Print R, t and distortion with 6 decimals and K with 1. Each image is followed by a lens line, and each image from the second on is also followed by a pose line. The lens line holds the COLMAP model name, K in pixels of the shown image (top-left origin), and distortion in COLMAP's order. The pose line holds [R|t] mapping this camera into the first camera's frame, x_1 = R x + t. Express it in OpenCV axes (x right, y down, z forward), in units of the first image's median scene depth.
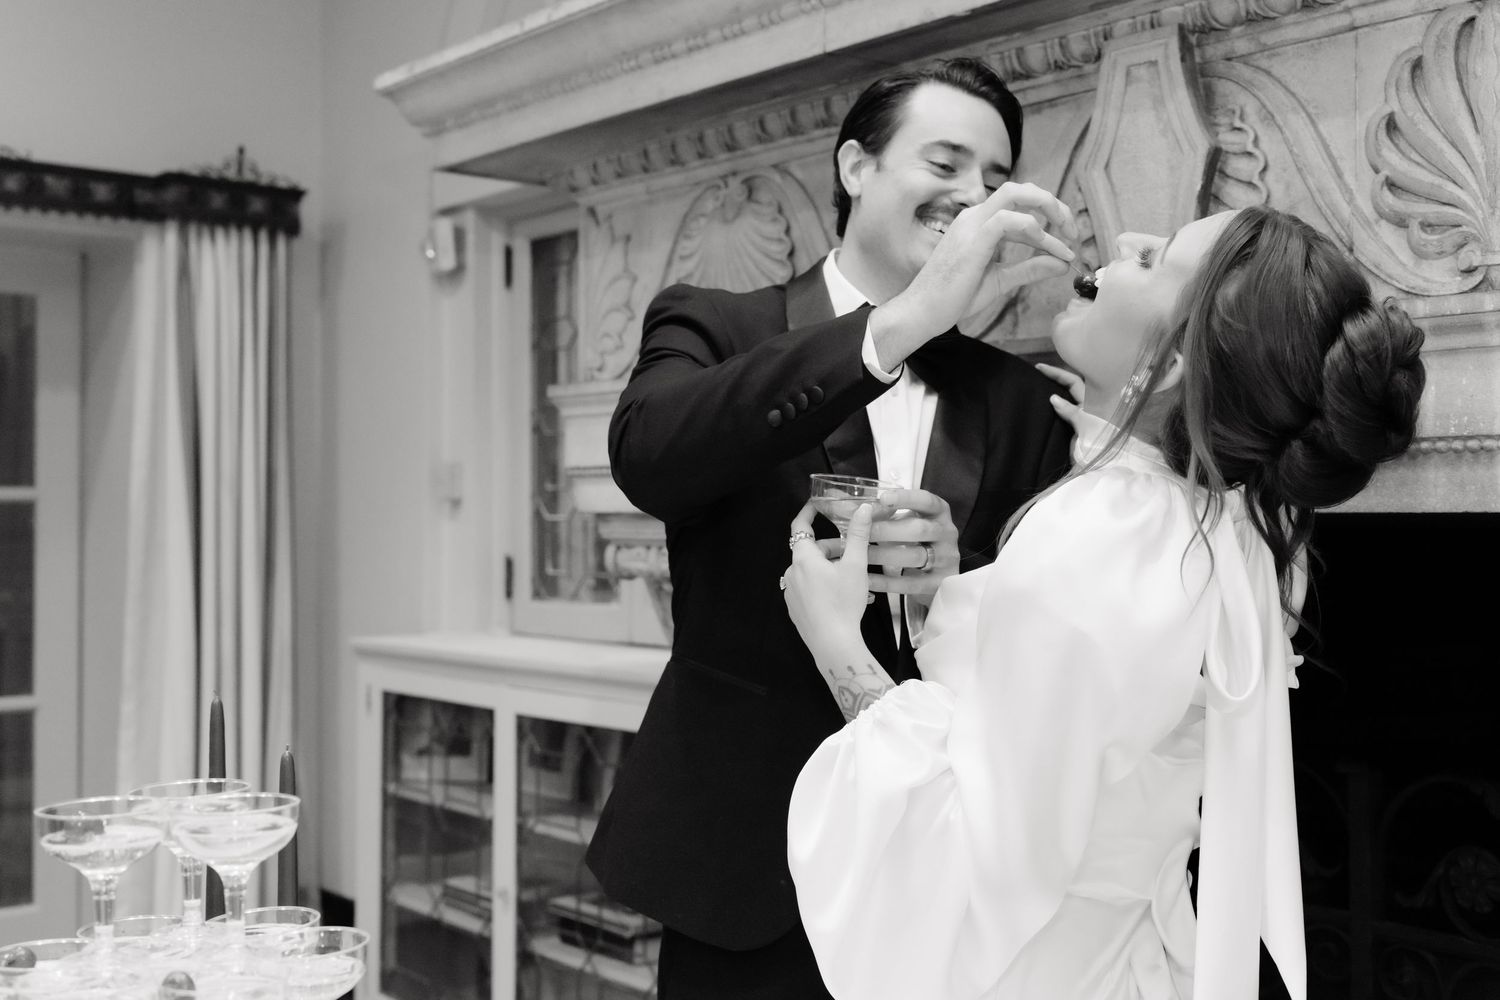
lens RADIAL K [[1732.0, 0, 750.0], [0, 1732.0, 500.0], [0, 0, 1]] dist [0.000301, -0.001635]
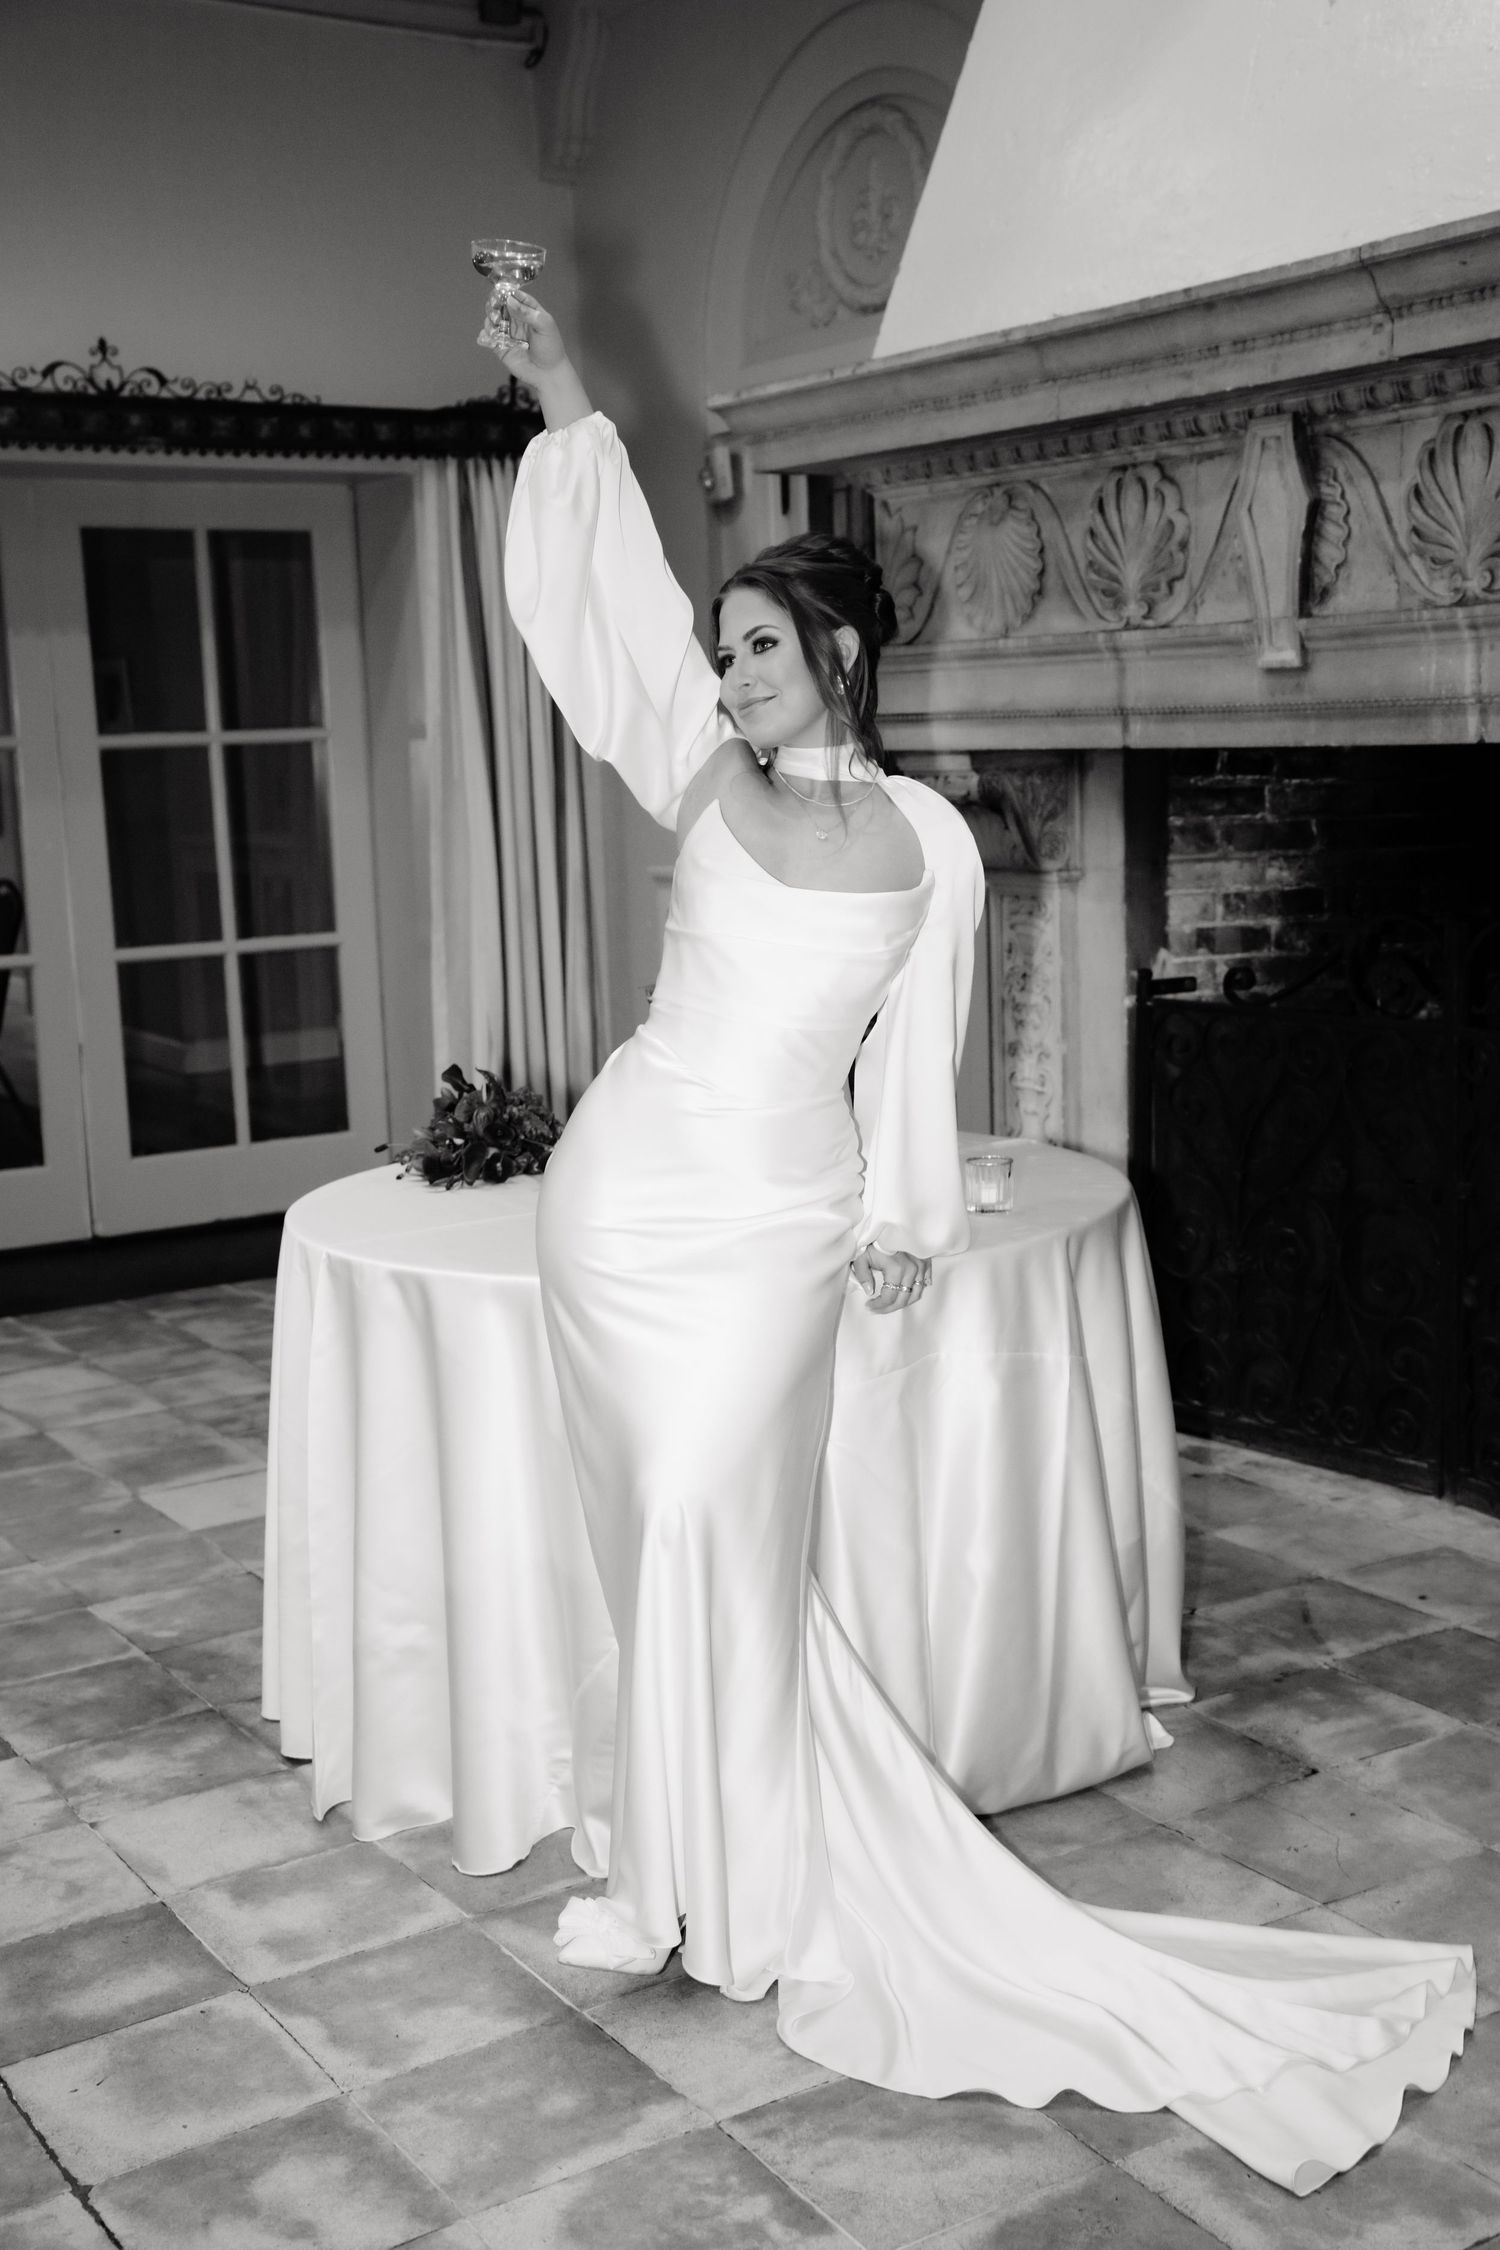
lens RADIAL K [[2587.0, 0, 750.0], [0, 2587.0, 1125.0], [0, 0, 1]] dist [0.114322, 0.001783]
pose [[0.992352, -0.013775, -0.122673, 0.040285], [0.034422, 0.985216, 0.167823, -0.050677], [0.118548, -0.170762, 0.978155, -1.034518]]
